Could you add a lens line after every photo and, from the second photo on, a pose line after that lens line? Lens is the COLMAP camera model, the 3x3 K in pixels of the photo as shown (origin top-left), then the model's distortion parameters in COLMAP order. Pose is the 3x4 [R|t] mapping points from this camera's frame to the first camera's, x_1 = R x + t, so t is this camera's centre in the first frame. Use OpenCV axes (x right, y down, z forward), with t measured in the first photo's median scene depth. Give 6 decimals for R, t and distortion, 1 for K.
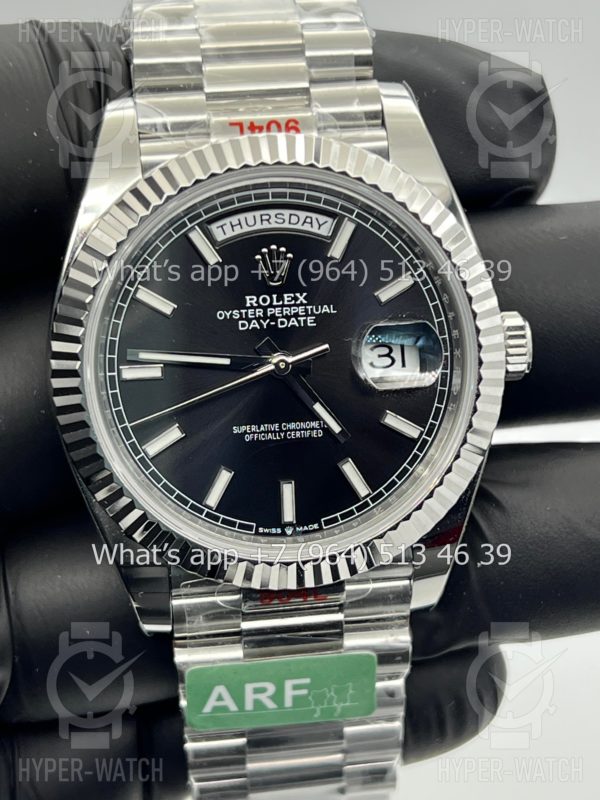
lens RADIAL K [[1803.8, 0, 302.8], [0, 1803.8, 401.6], [0, 0, 1]] dist [0.276581, 0.000000]
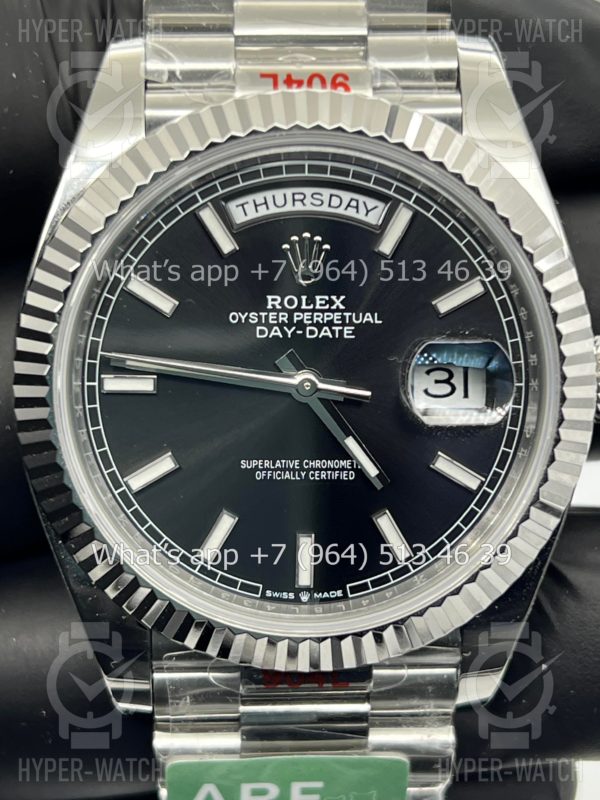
lens RADIAL K [[1803.8, 0, 297.7], [0, 1803.8, 401.2], [0, 0, 1]] dist [0.276581, 0.000000]
pose [[0.996048, 0.063179, -0.062418, 0.033338], [-0.063198, 0.998000, 0.001672, -0.014543], [0.062399, 0.002280, 0.998049, 0.215874]]
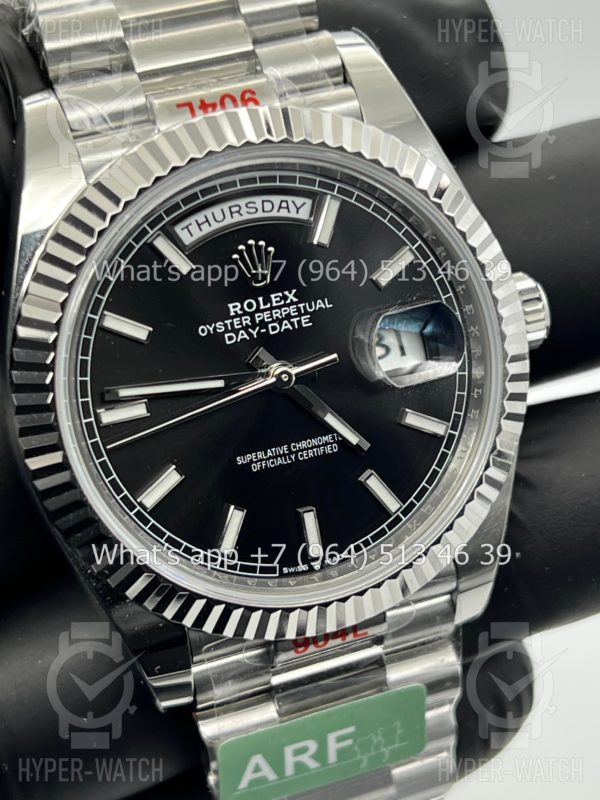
lens RADIAL K [[1803.8, 0, 294.5], [0, 1803.8, 399.1], [0, 0, 1]] dist [0.276581, 0.000000]
pose [[0.976559, -0.162005, 0.141732, -0.128190], [0.157326, 0.986580, 0.043688, -0.046218], [-0.146907, -0.020365, 0.988941, 0.152096]]
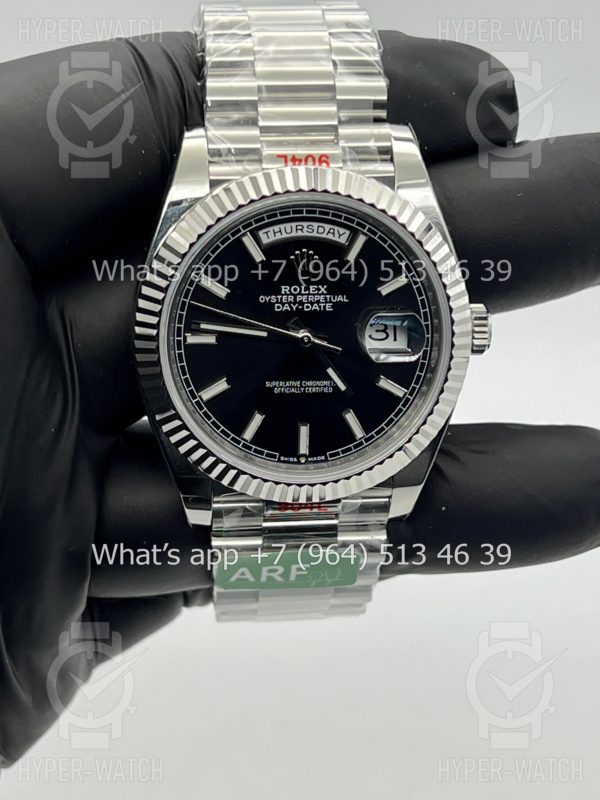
lens RADIAL K [[1803.8, 0, 301.5], [0, 1803.8, 395.3], [0, 0, 1]] dist [0.276581, 0.000000]
pose [[0.998098, 0.058505, 0.019449, -0.037926], [-0.060290, 0.992161, 0.109465, -0.124685], [-0.012893, -0.110429, 0.993800, -0.336789]]
